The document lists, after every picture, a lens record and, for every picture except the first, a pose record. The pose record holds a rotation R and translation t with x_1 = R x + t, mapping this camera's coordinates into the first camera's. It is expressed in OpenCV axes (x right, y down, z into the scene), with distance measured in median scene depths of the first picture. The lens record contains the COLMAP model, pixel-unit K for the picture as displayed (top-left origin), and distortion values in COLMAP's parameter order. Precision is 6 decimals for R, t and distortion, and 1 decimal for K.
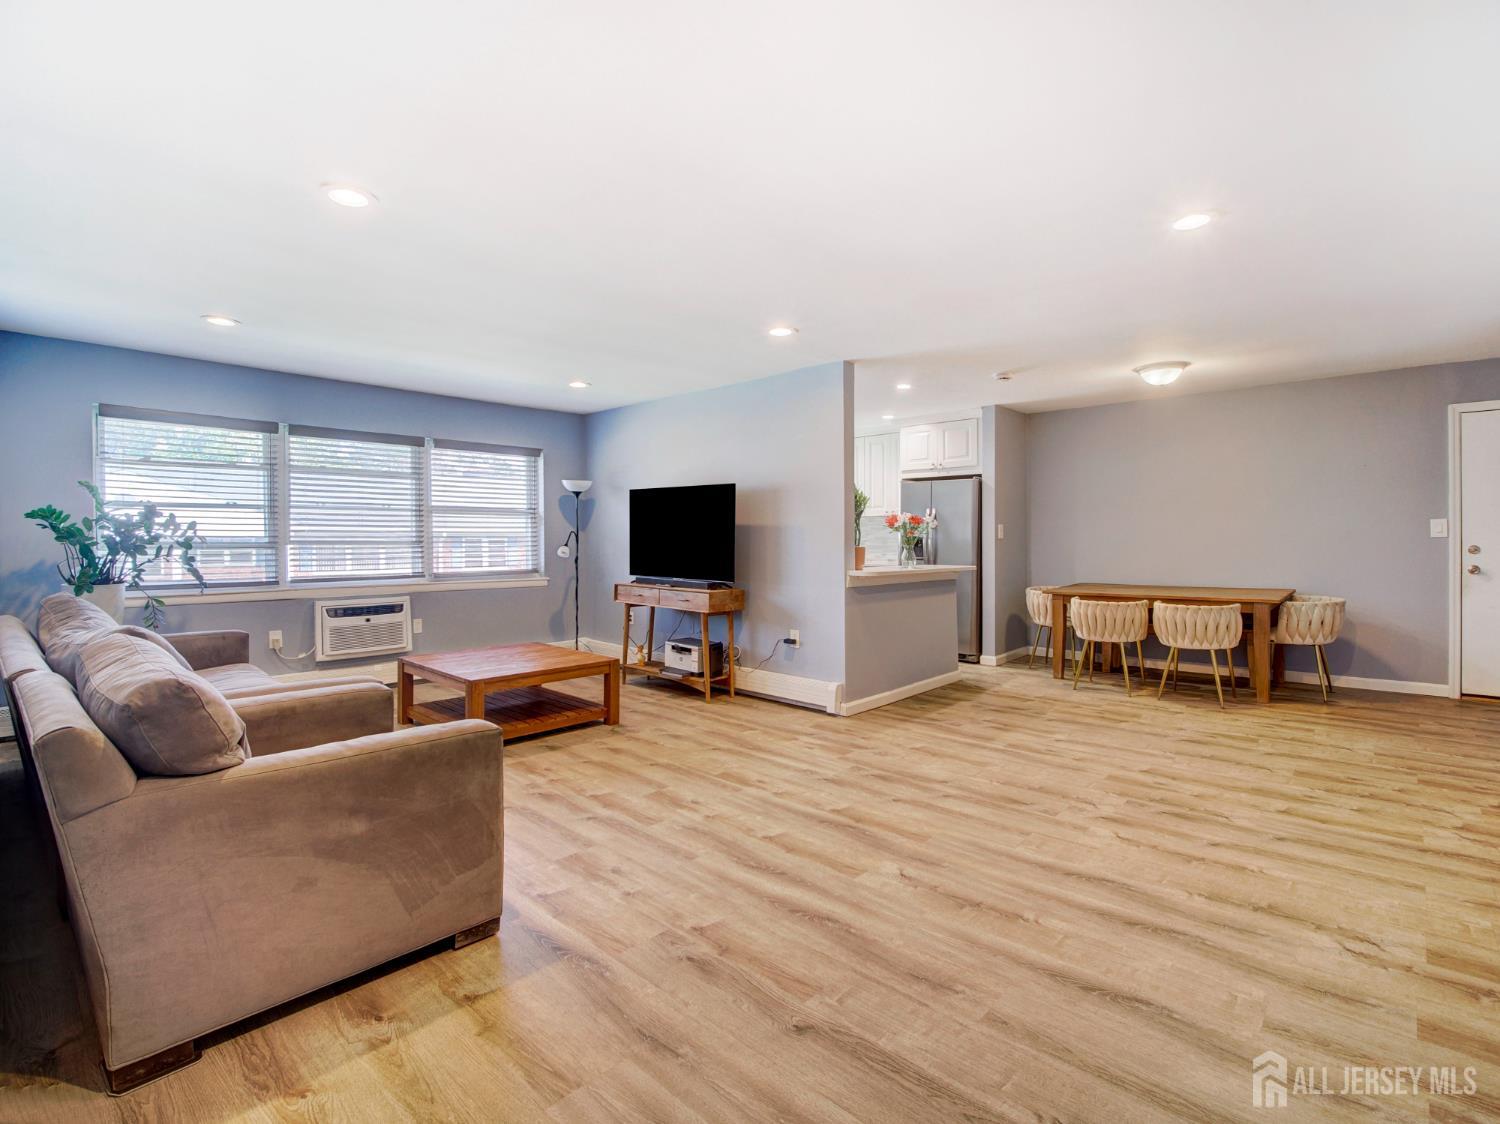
lens RADIAL K [[711.3, 0, 767.0], [0, 711.3, 528.4], [0, 0, 1]] dist [-0.012083, -0.000830]
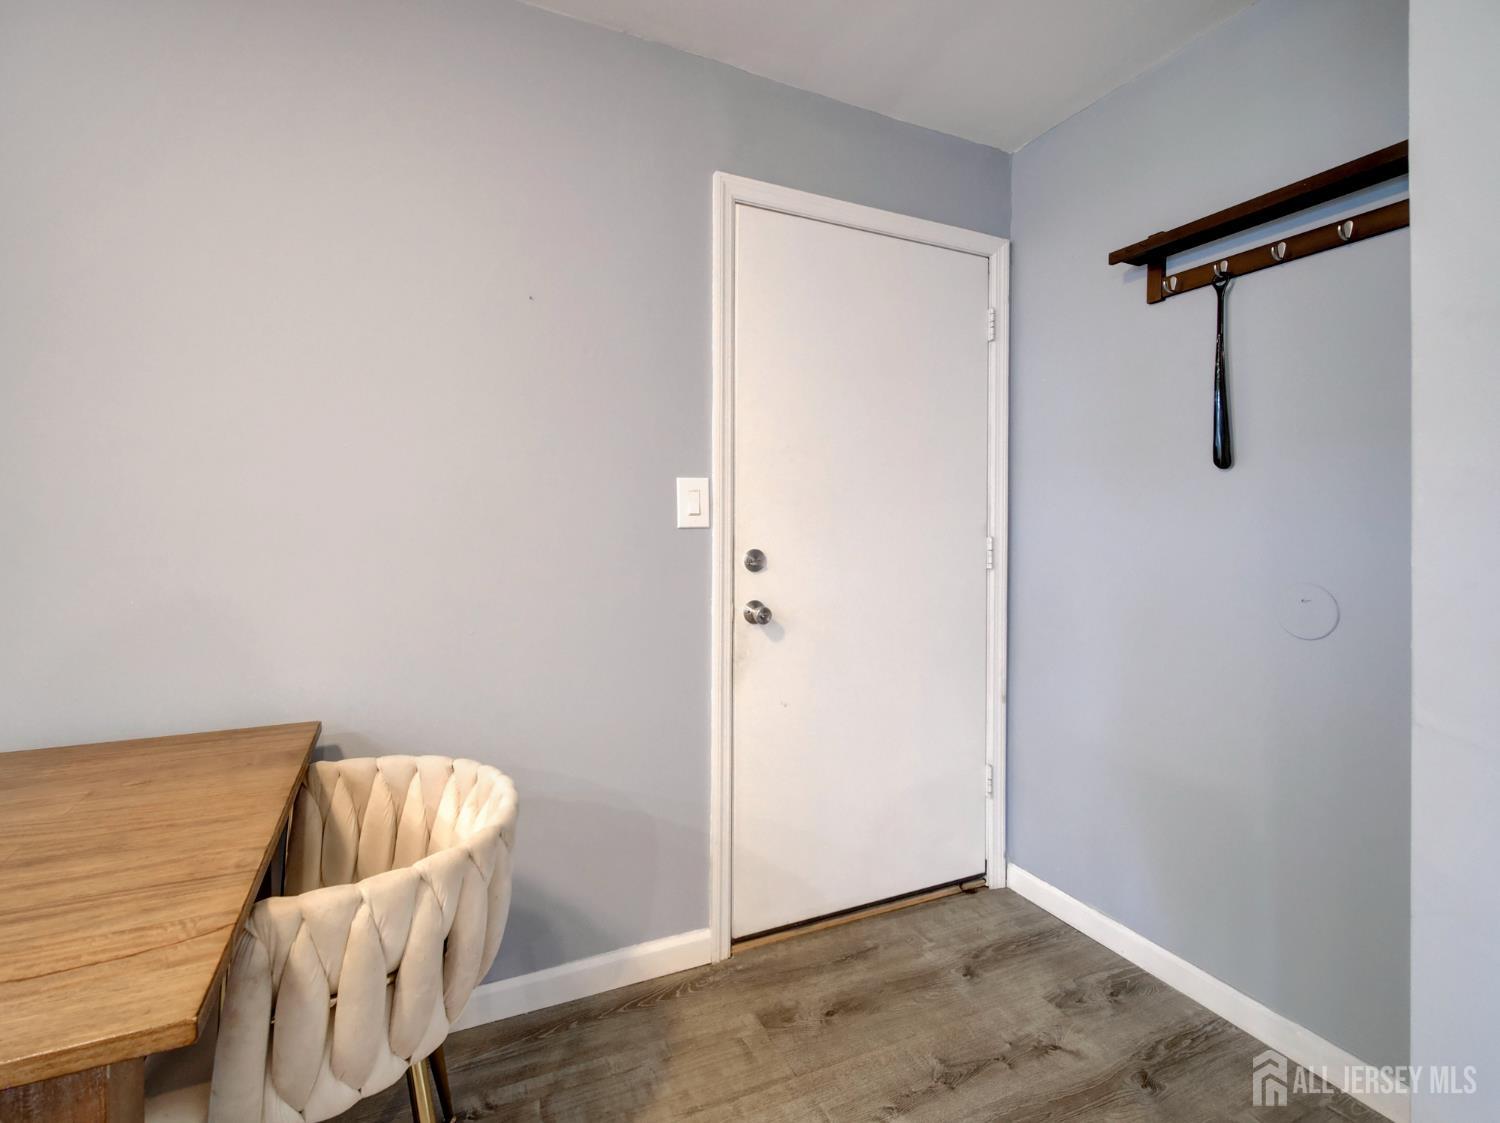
lens RADIAL K [[715.3, 0, 749.5], [0, 715.3, 553.6], [0, 0, 1]] dist [-0.009208, -0.000076]
pose [[0.372483, -0.011459, 0.927968, 0.629236], [-0.017373, 0.999662, 0.019318, 0.018470], [-0.927876, -0.023317, 0.372158, 0.841516]]
